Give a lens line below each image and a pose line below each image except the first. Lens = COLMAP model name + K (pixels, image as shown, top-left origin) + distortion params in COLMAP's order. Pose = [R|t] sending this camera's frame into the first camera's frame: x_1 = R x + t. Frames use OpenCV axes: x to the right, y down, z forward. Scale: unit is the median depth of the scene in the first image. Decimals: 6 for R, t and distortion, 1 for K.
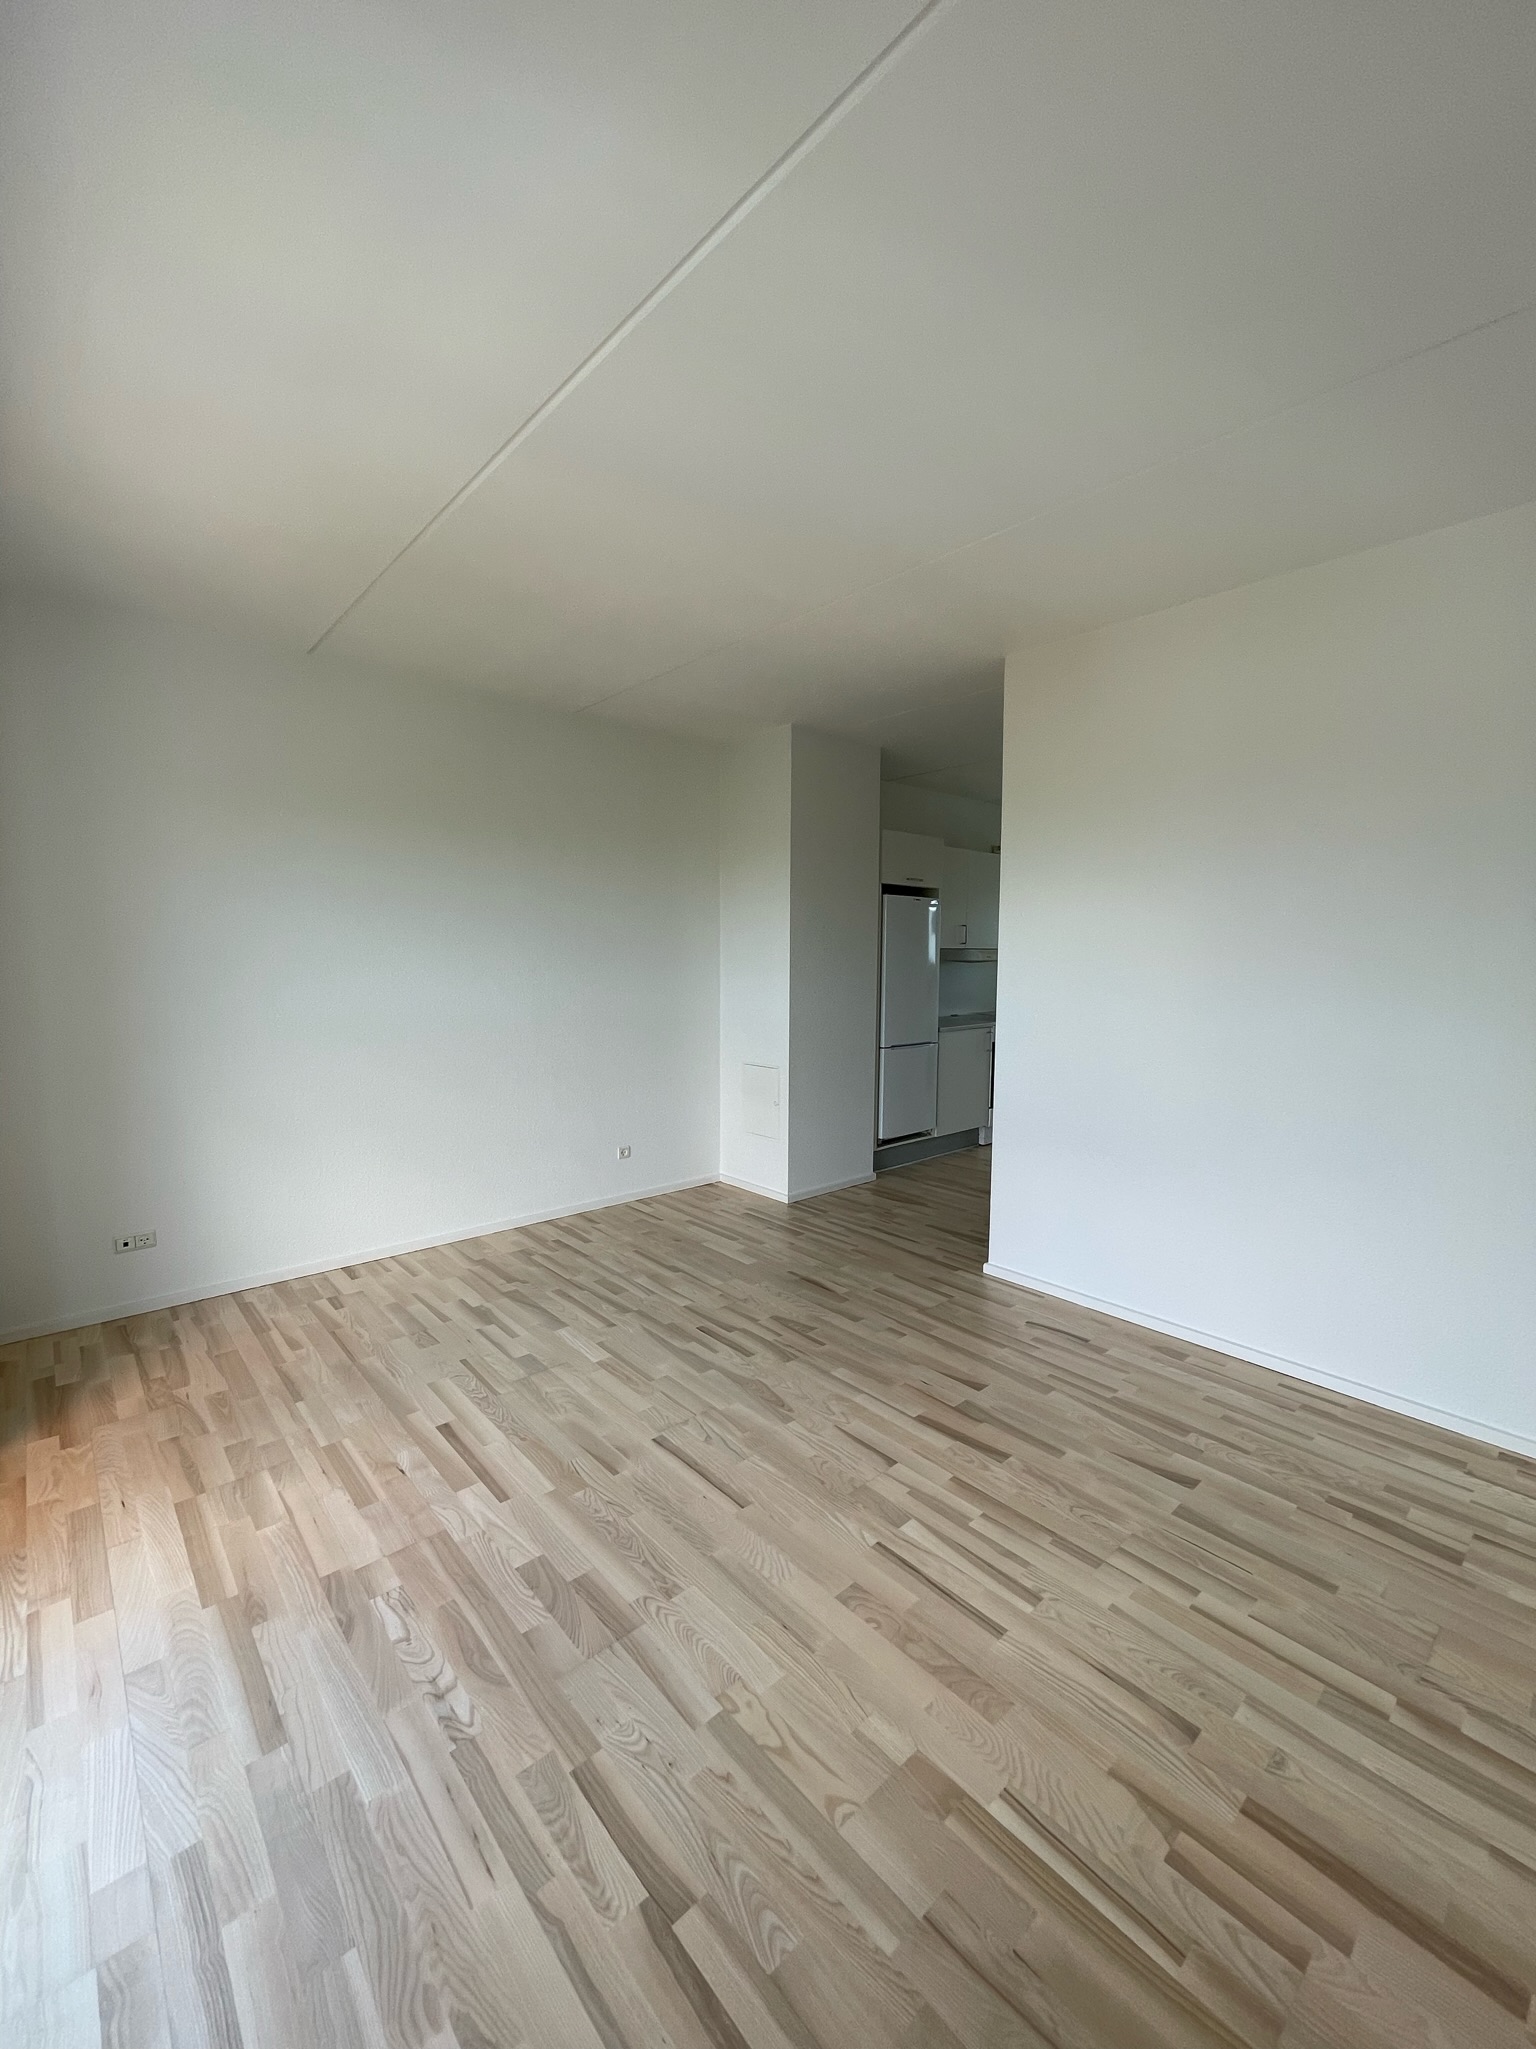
lens RADIAL K [[826.7, 0, 775.9], [0, 826.7, 1025.3], [0, 0, 1]] dist [-0.002550, -0.000075]
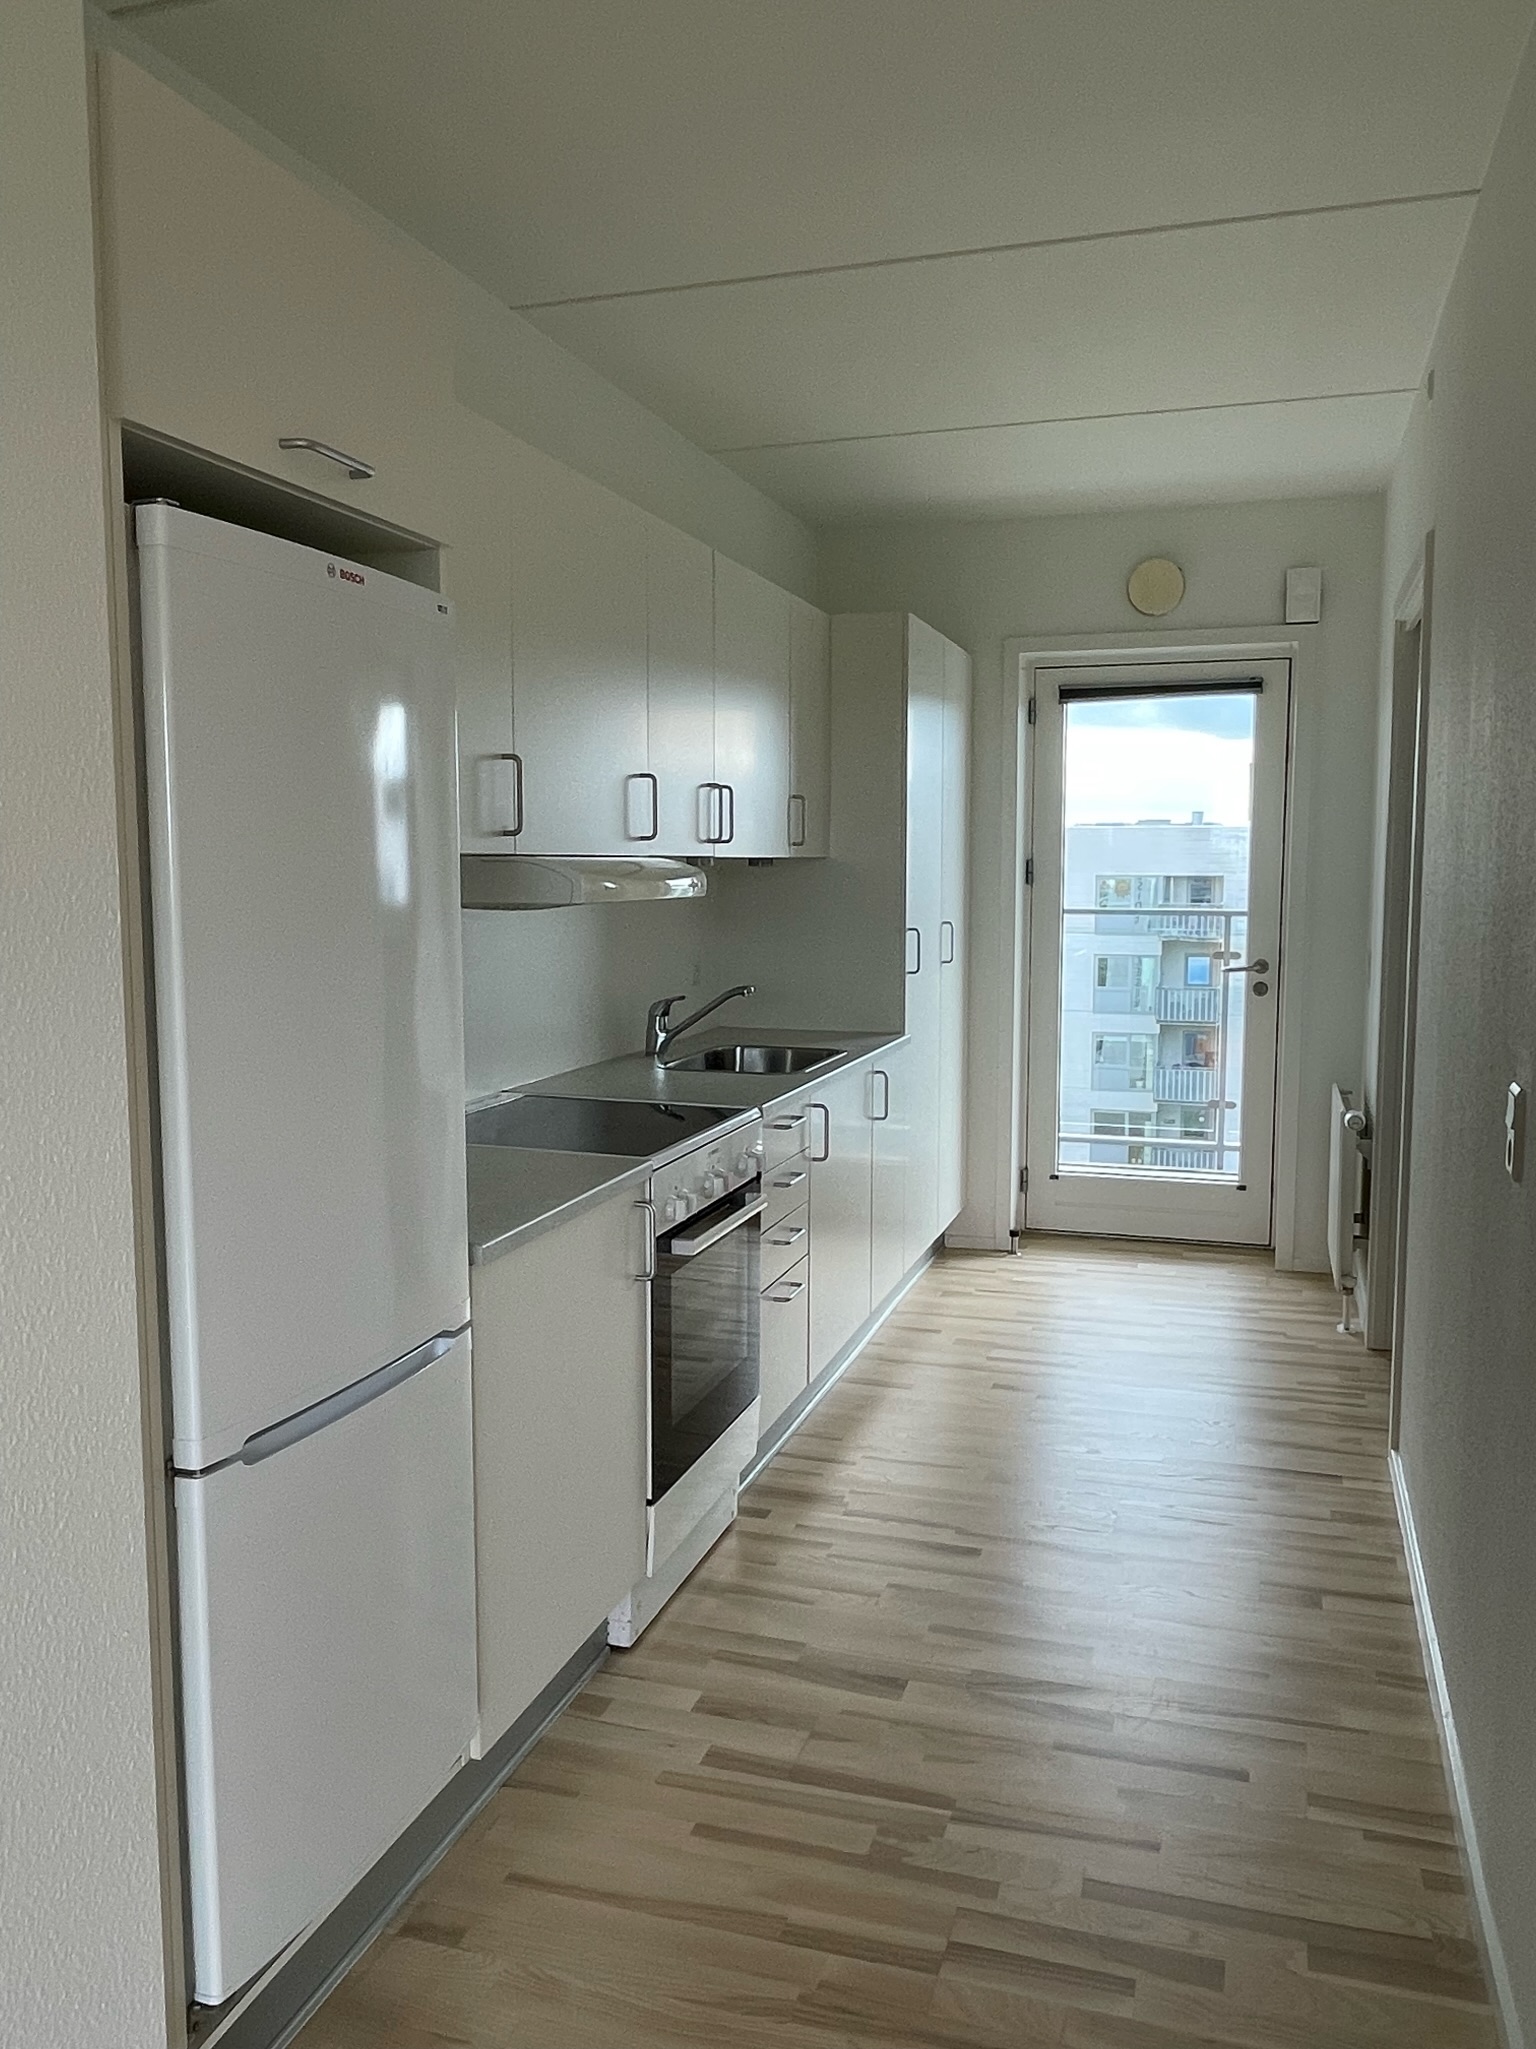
lens RADIAL K [[1550.8, 0, 766.2], [0, 1550.8, 1029.0], [0, 0, 1]] dist [0.009320, 0.002191]
pose [[0.867529, -0.058670, 0.493915, 0.177784], [0.050890, 0.998277, 0.029195, -0.135981], [-0.494777, -0.000192, 0.869020, 1.484450]]
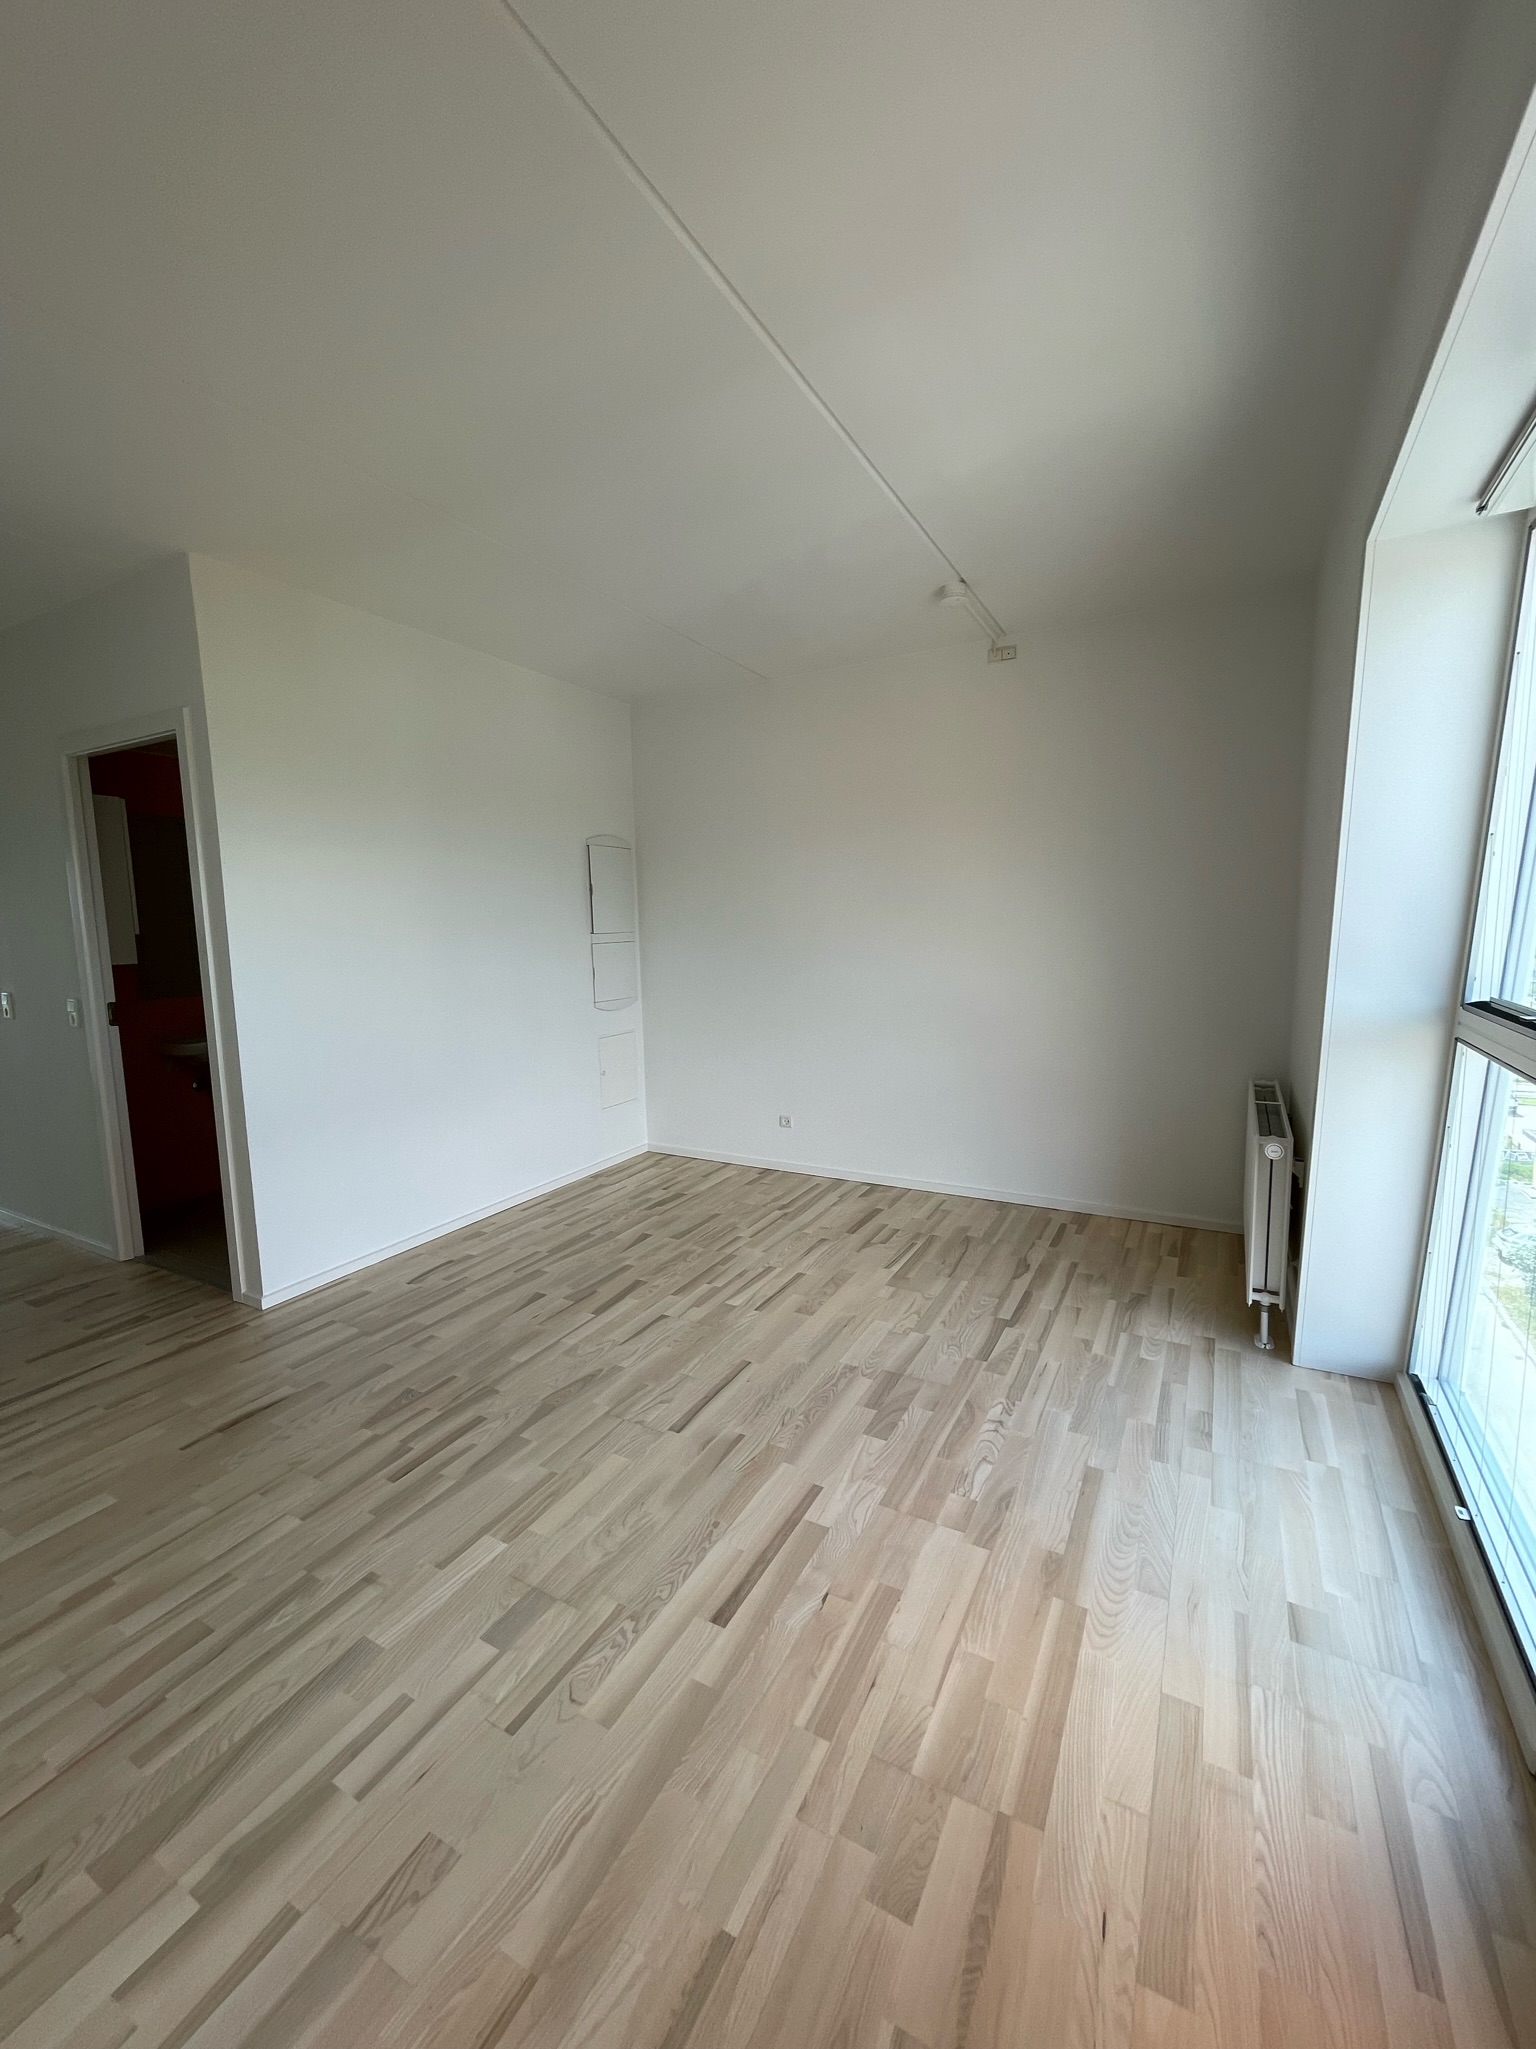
lens RADIAL K [[826.7, 0, 775.9], [0, 826.7, 1025.3], [0, 0, 1]] dist [-0.002550, -0.000075]
pose [[-0.332696, -0.115052, 0.935990, -1.032194], [0.103845, 0.982024, 0.157622, -0.091133], [-0.937299, 0.149638, -0.314768, 1.145162]]
